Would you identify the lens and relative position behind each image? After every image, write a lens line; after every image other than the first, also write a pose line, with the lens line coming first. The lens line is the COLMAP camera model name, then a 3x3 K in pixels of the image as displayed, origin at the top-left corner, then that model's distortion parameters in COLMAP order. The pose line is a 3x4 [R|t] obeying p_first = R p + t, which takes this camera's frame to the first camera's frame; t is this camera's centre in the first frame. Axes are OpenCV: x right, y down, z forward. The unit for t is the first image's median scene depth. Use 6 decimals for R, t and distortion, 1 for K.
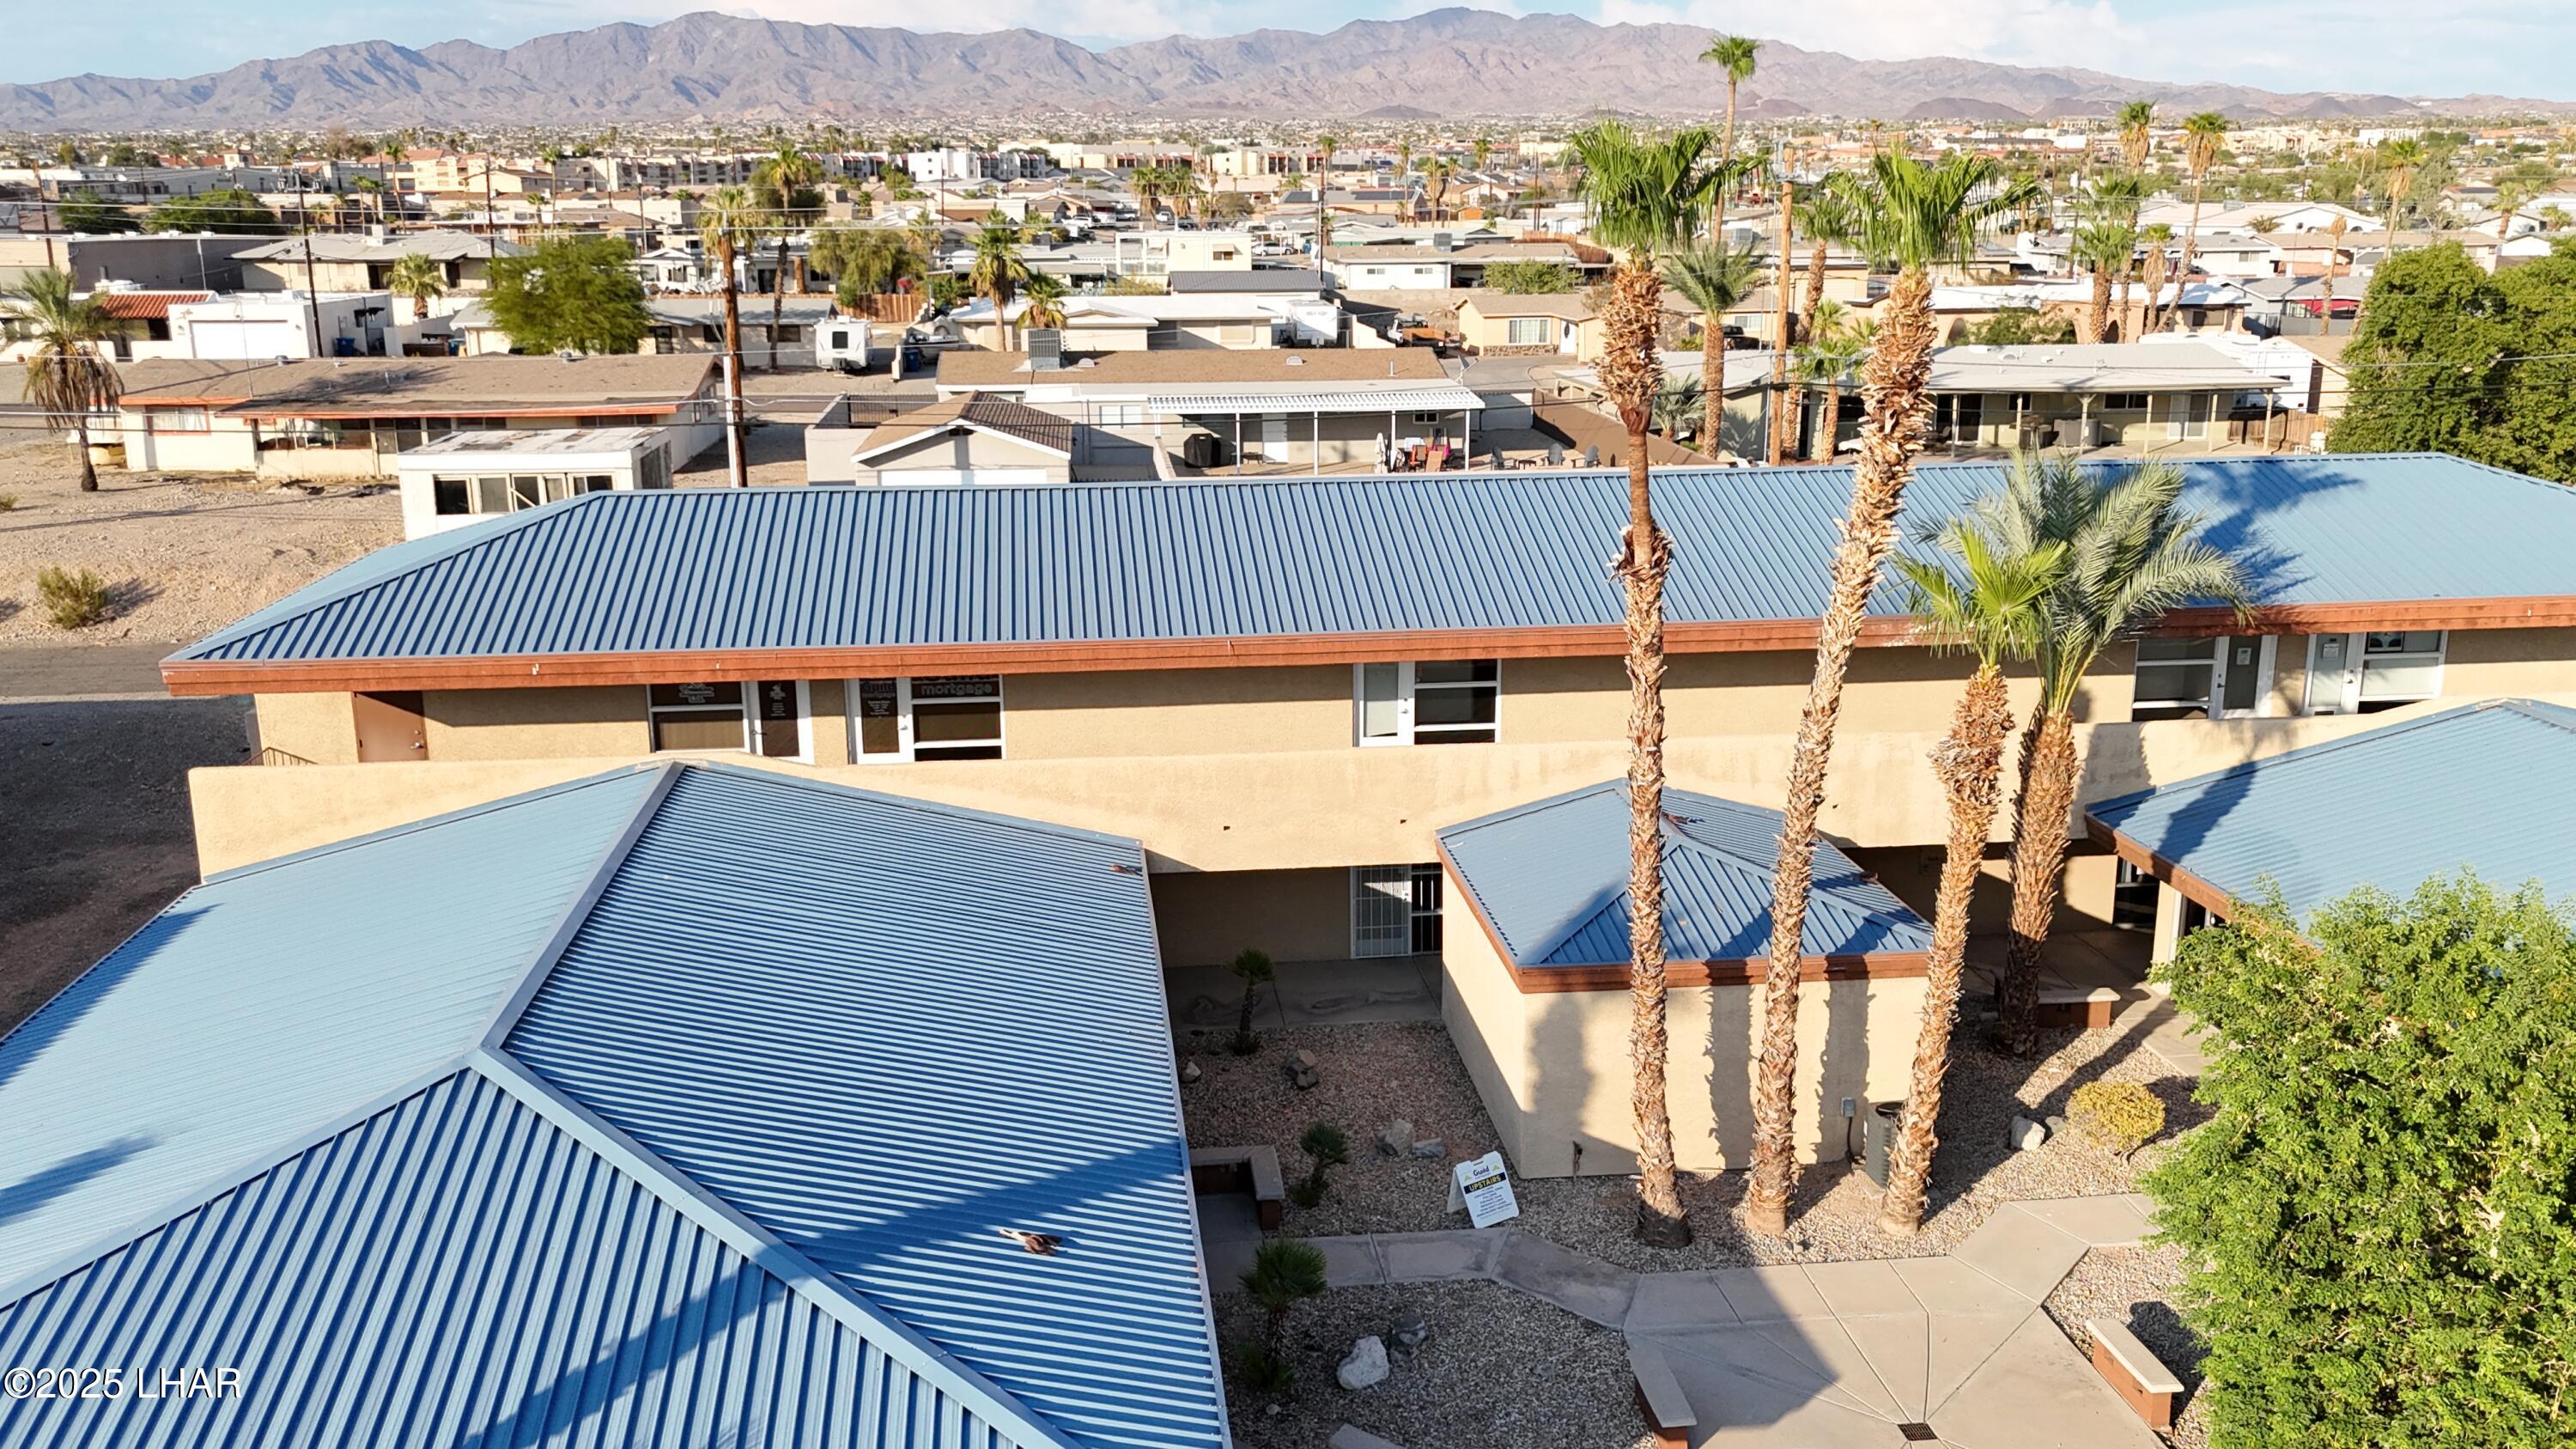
lens RADIAL K [[2156.8, 0, 1288.0], [0, 2156.8, 724.5], [0, 0, 1]] dist [0.024939, 0.011916]
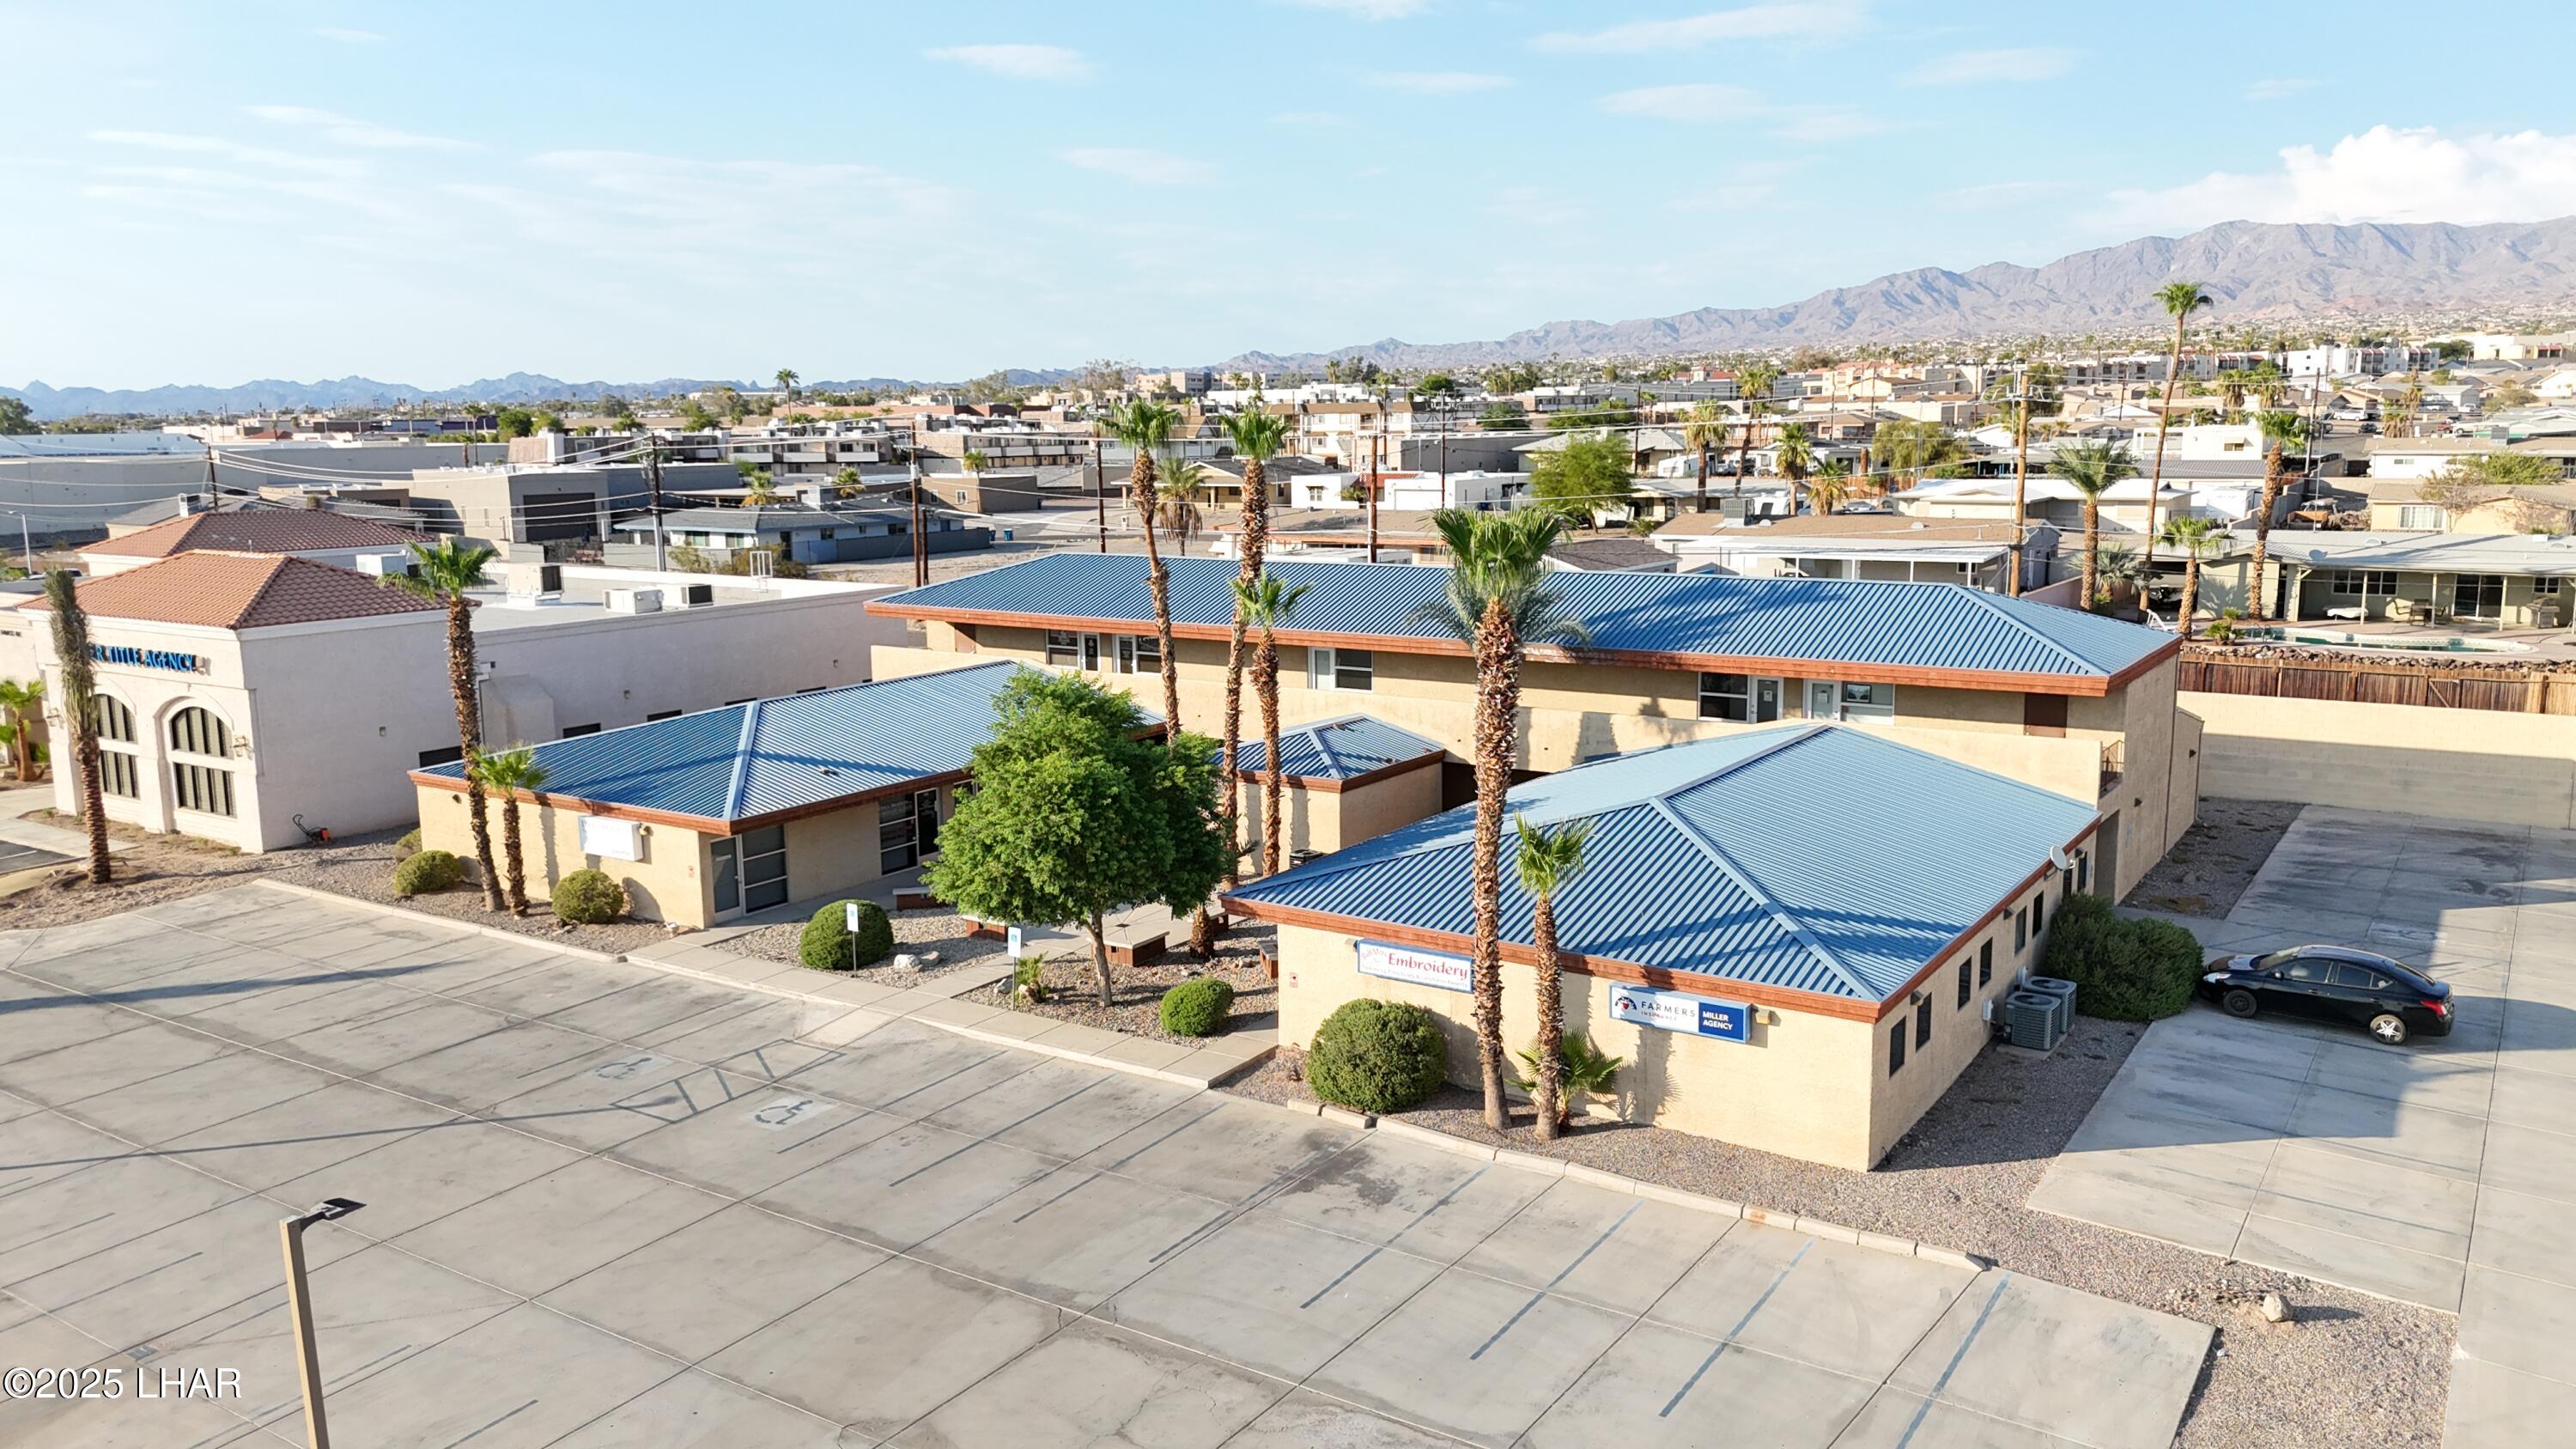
lens RADIAL K [[1897.8, 0, 1288.0], [0, 1897.8, 724.5], [0, 0, 1]] dist [0.075794, -0.076774]
pose [[0.765912, 0.099502, -0.635199, 0.404282], [-0.143011, 0.989568, -0.017427, 0.025144], [0.626838, 0.104188, 0.772152, -0.128960]]
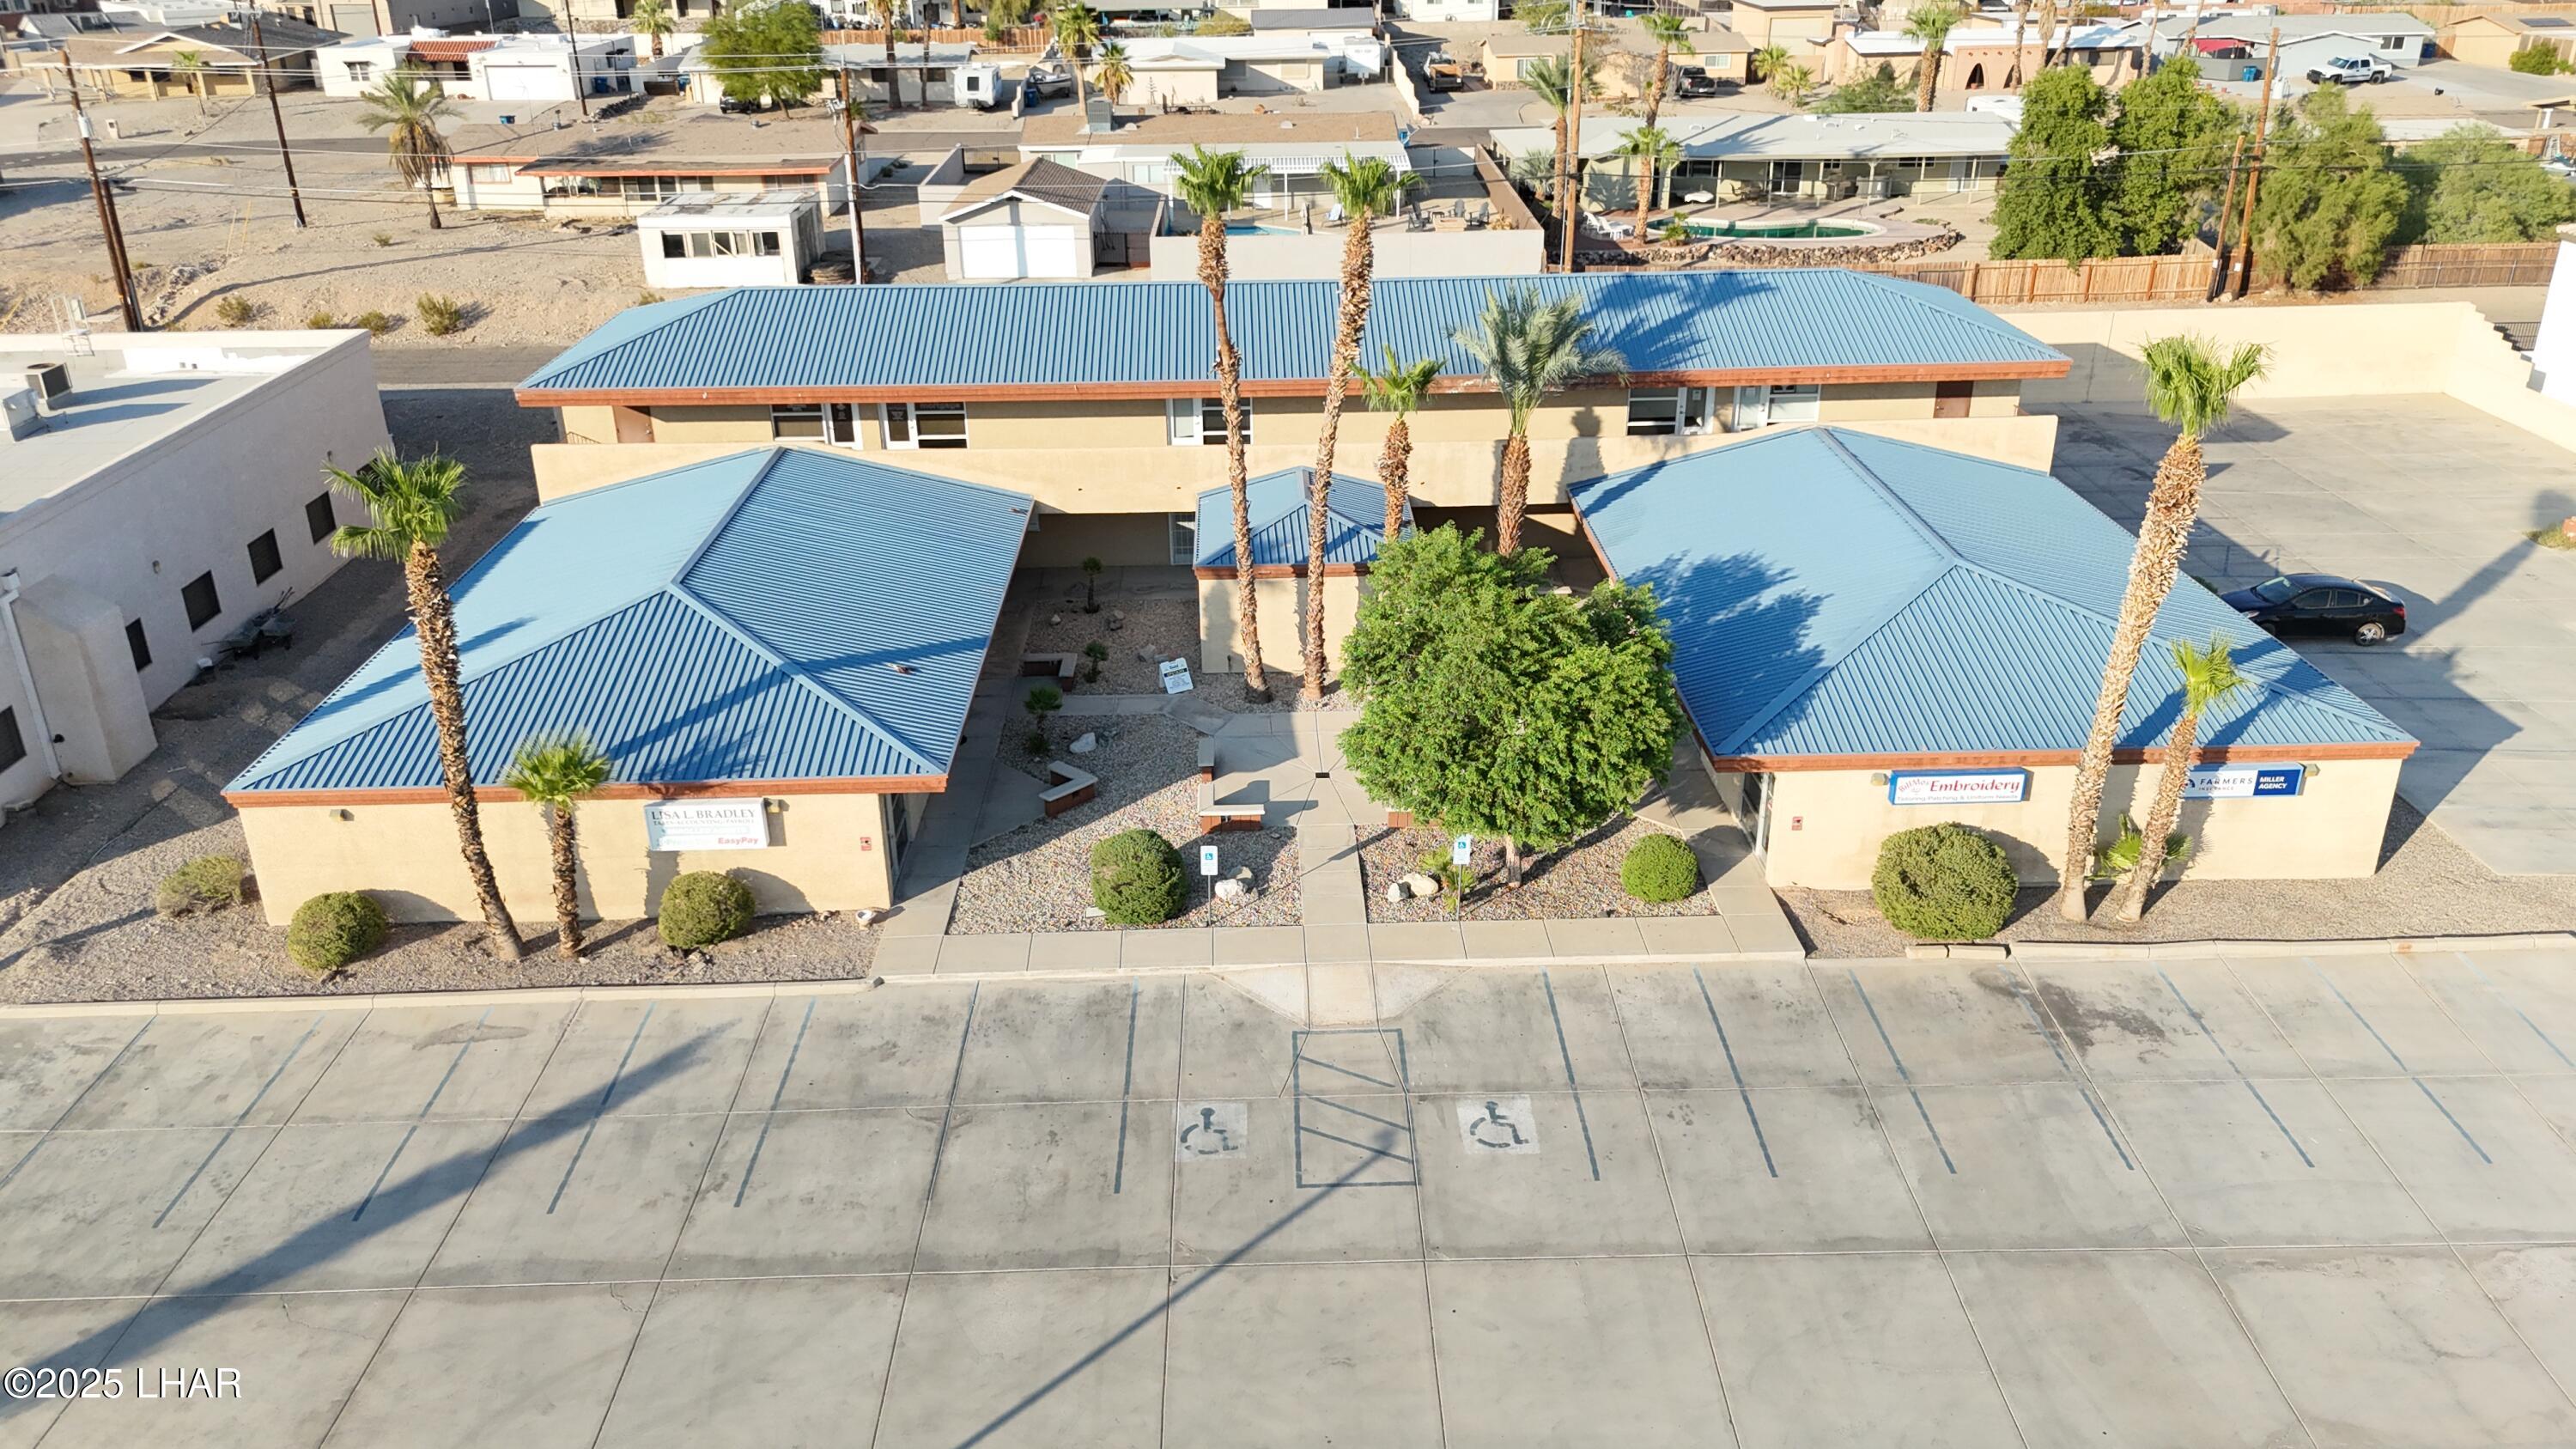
lens RADIAL K [[1906.9, 0, 1288.0], [0, 1906.9, 724.5], [0, 0, 1]] dist [0.067222, -0.067171]
pose [[0.996556, 0.029077, -0.077660, 0.091751], [-0.014515, 0.983216, 0.181867, -0.017145], [0.081644, -0.180114, 0.980252, -0.201226]]
